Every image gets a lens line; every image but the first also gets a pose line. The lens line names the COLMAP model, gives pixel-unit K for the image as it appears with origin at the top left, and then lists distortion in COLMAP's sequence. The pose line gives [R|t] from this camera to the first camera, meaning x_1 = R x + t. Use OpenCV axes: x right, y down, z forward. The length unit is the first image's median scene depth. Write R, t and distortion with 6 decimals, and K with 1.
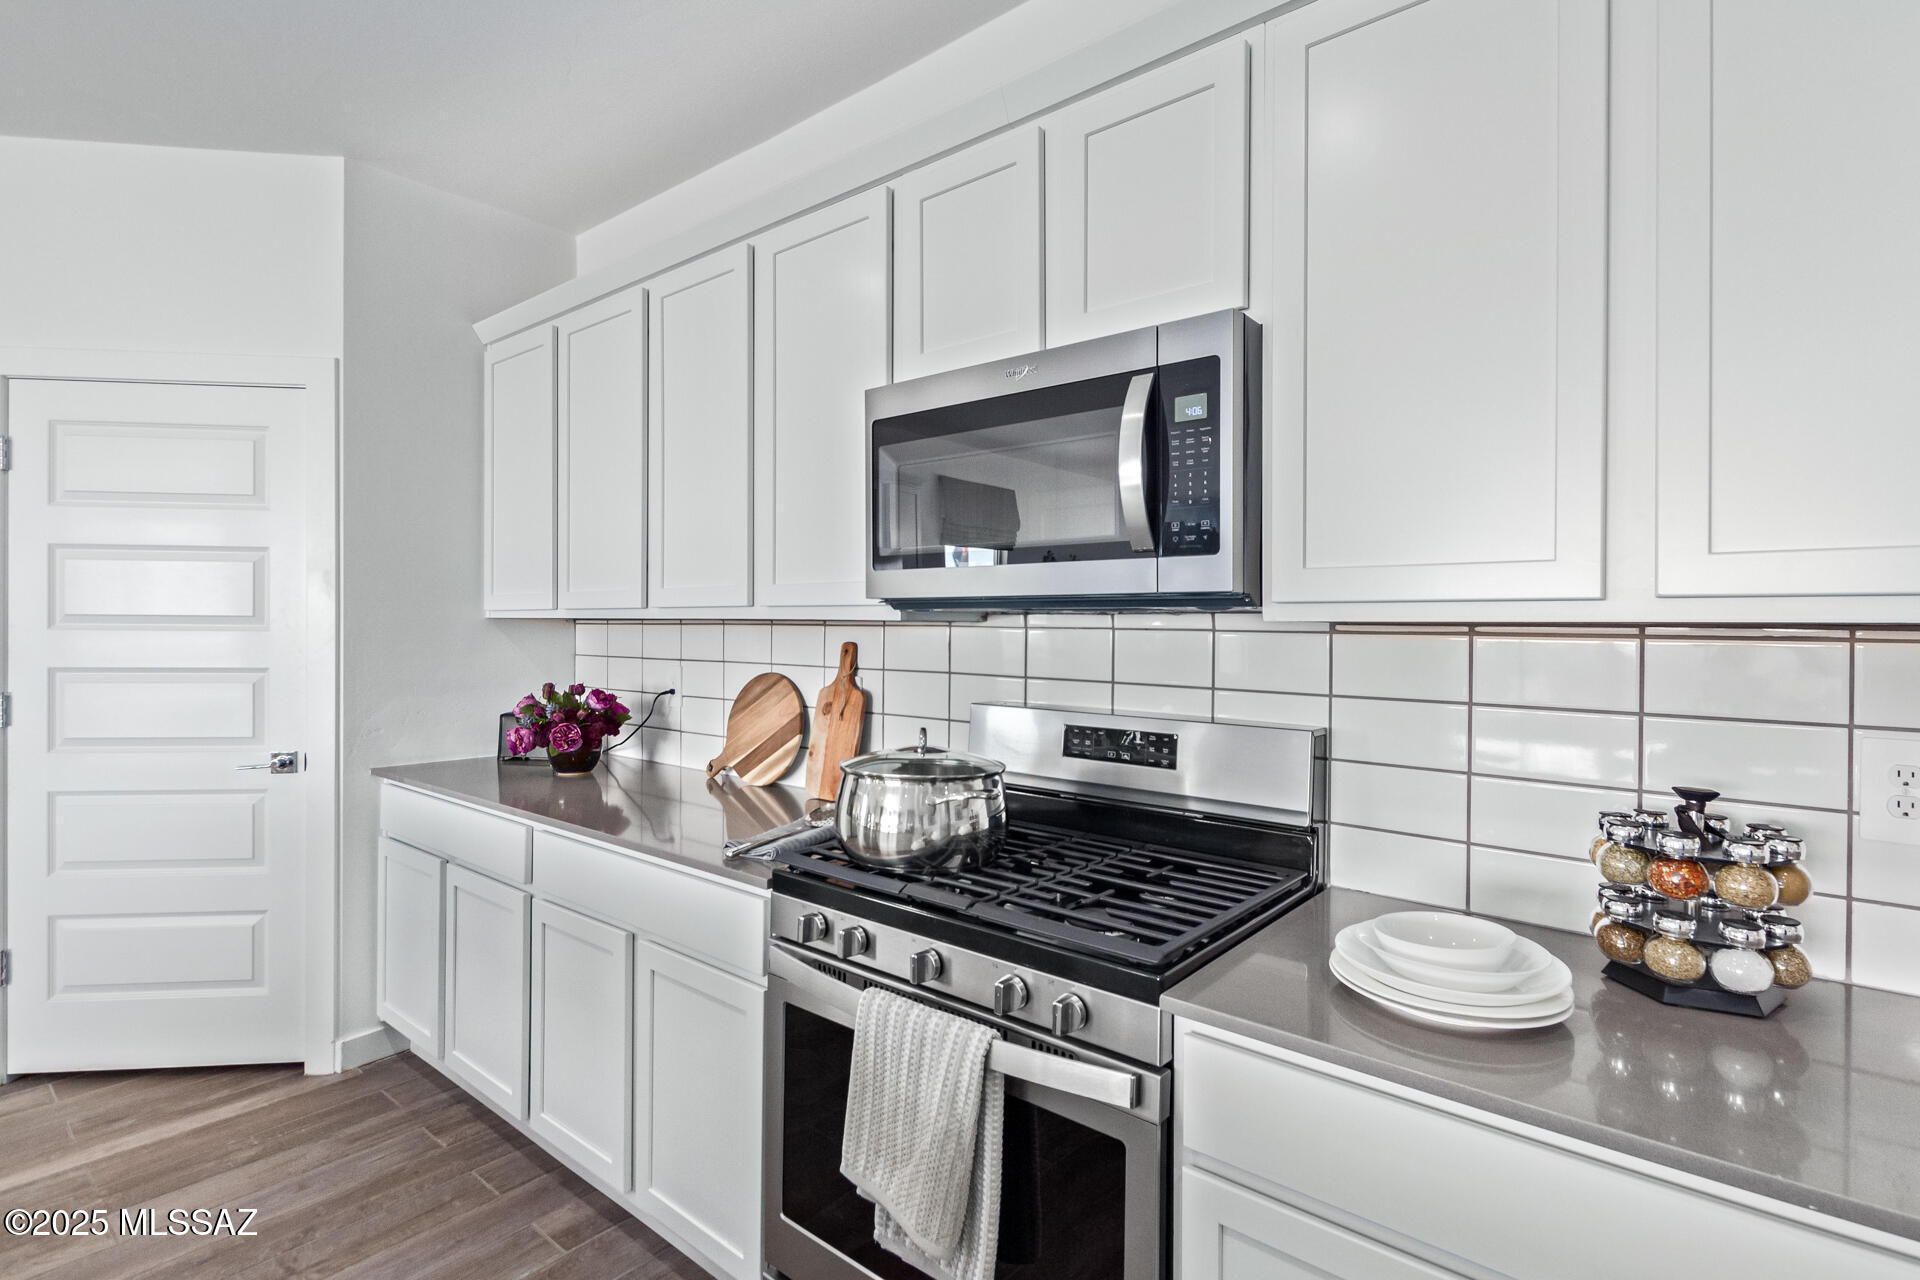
lens RADIAL K [[916.3, 0, 960.0], [0, 916.3, 640.0], [0, 0, 1]] dist [-0.001774, -0.001169]
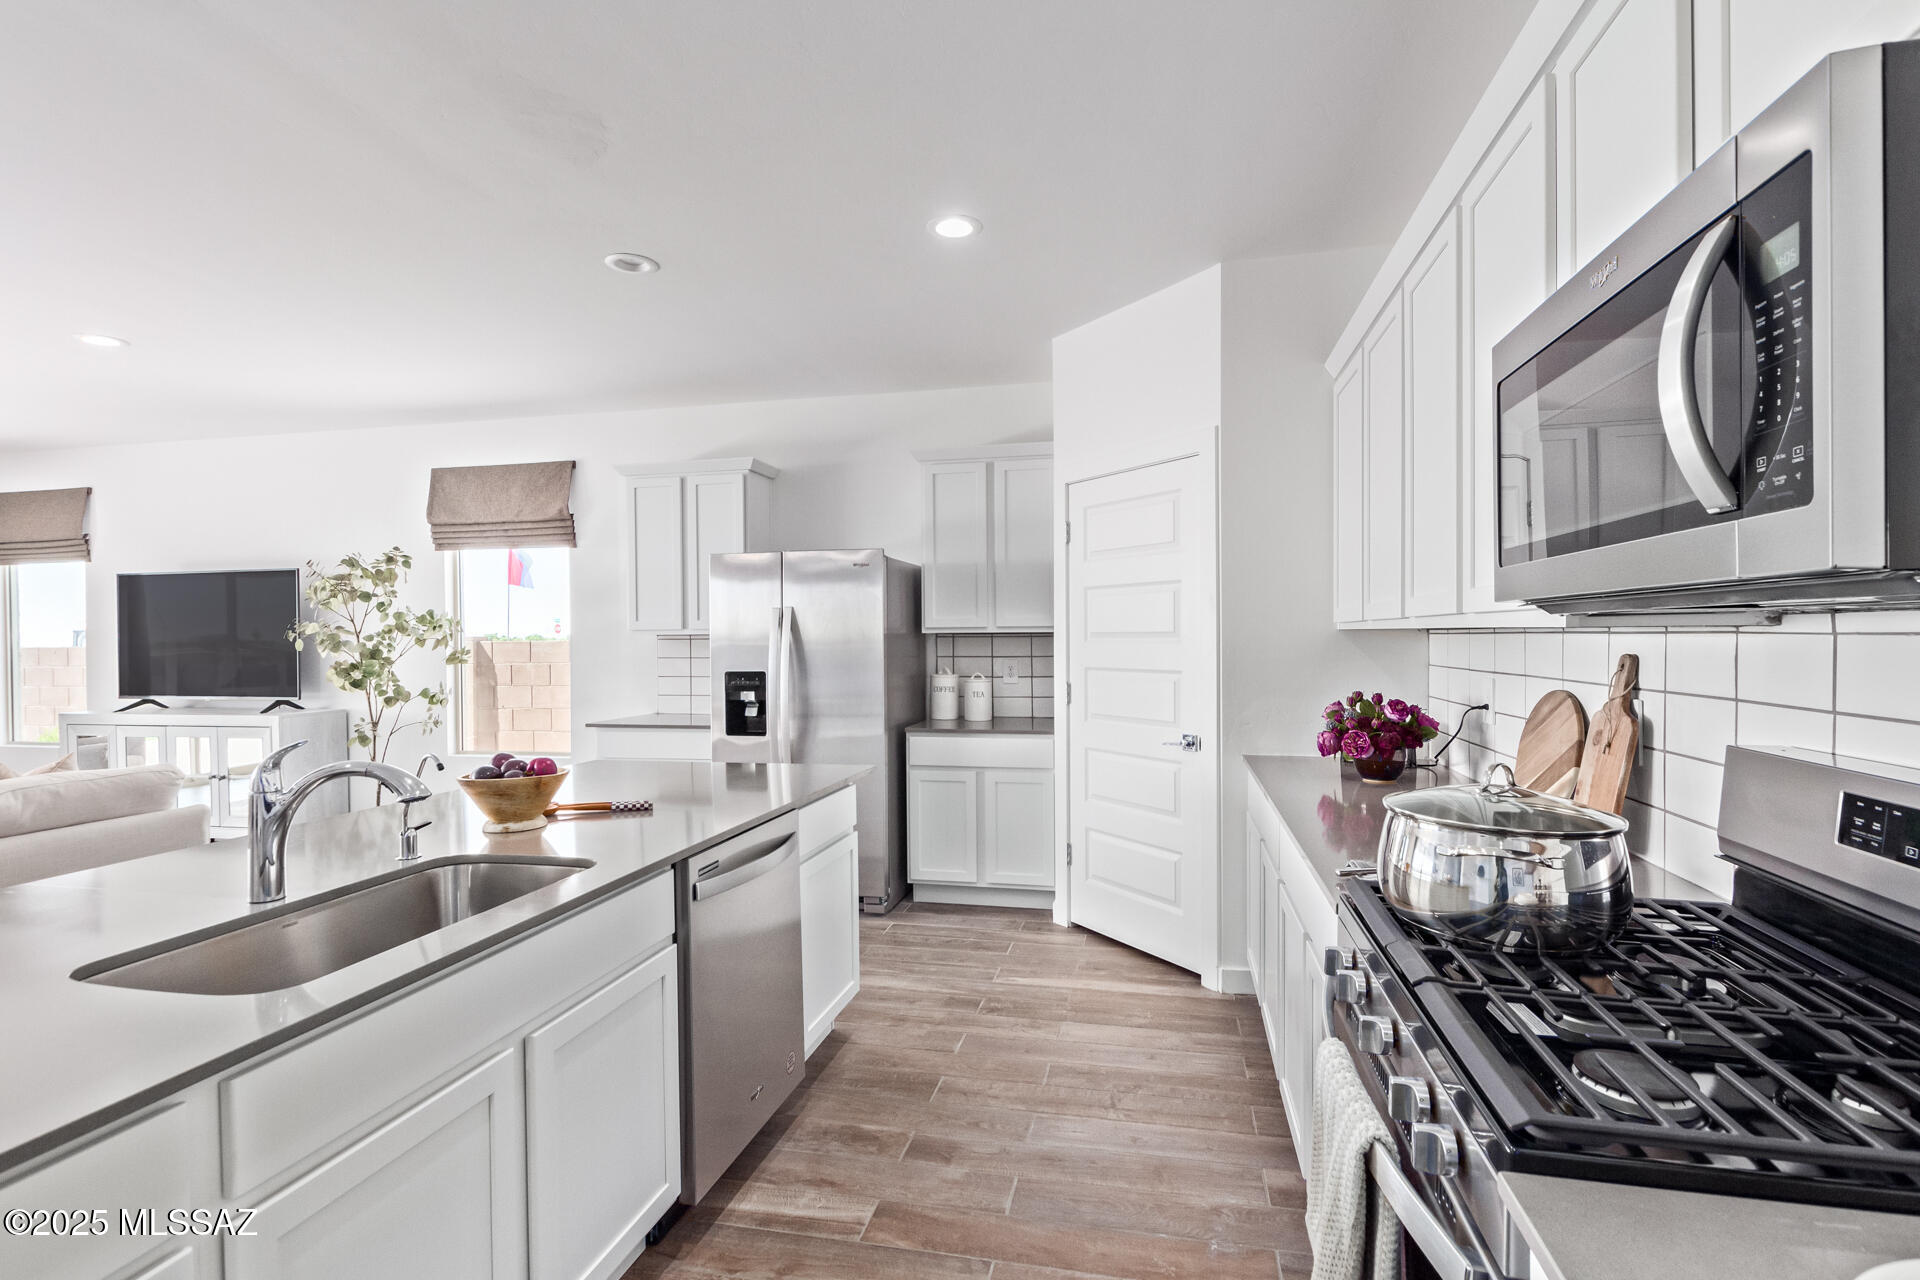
lens RADIAL K [[890.6, 0, 958.2], [0, 890.6, 655.3], [0, 0, 1]] dist [-0.000404, 0.000205]
pose [[0.437285, 0.008508, -0.899283, 0.308310], [-0.002010, 0.999962, 0.008483, -0.002242], [0.899321, -0.001903, 0.437285, 0.163297]]
